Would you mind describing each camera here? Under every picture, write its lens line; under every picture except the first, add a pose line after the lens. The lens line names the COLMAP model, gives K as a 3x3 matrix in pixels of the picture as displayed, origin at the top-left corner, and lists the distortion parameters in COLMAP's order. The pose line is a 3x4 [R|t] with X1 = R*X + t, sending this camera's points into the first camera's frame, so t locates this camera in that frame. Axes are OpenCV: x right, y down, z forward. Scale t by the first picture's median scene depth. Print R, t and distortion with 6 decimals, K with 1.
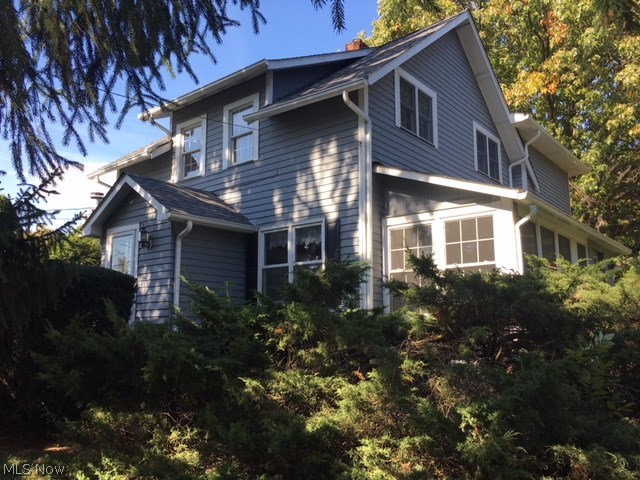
lens RADIAL K [[542.7, 0, 319.4], [0, 542.7, 240.2], [0, 0, 1]] dist [0.002067, -0.002636]
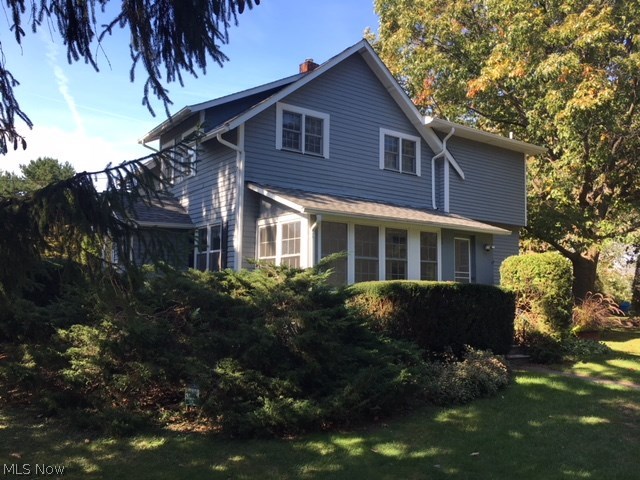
lens RADIAL K [[542.7, 0, 320.6], [0, 542.7, 240.5], [0, 0, 1]] dist [0.002067, -0.002636]
pose [[0.973879, -0.020639, -0.226128, 0.545084], [0.037746, 0.996720, 0.071592, -0.075189], [0.223909, -0.078257, 0.971463, -0.310082]]
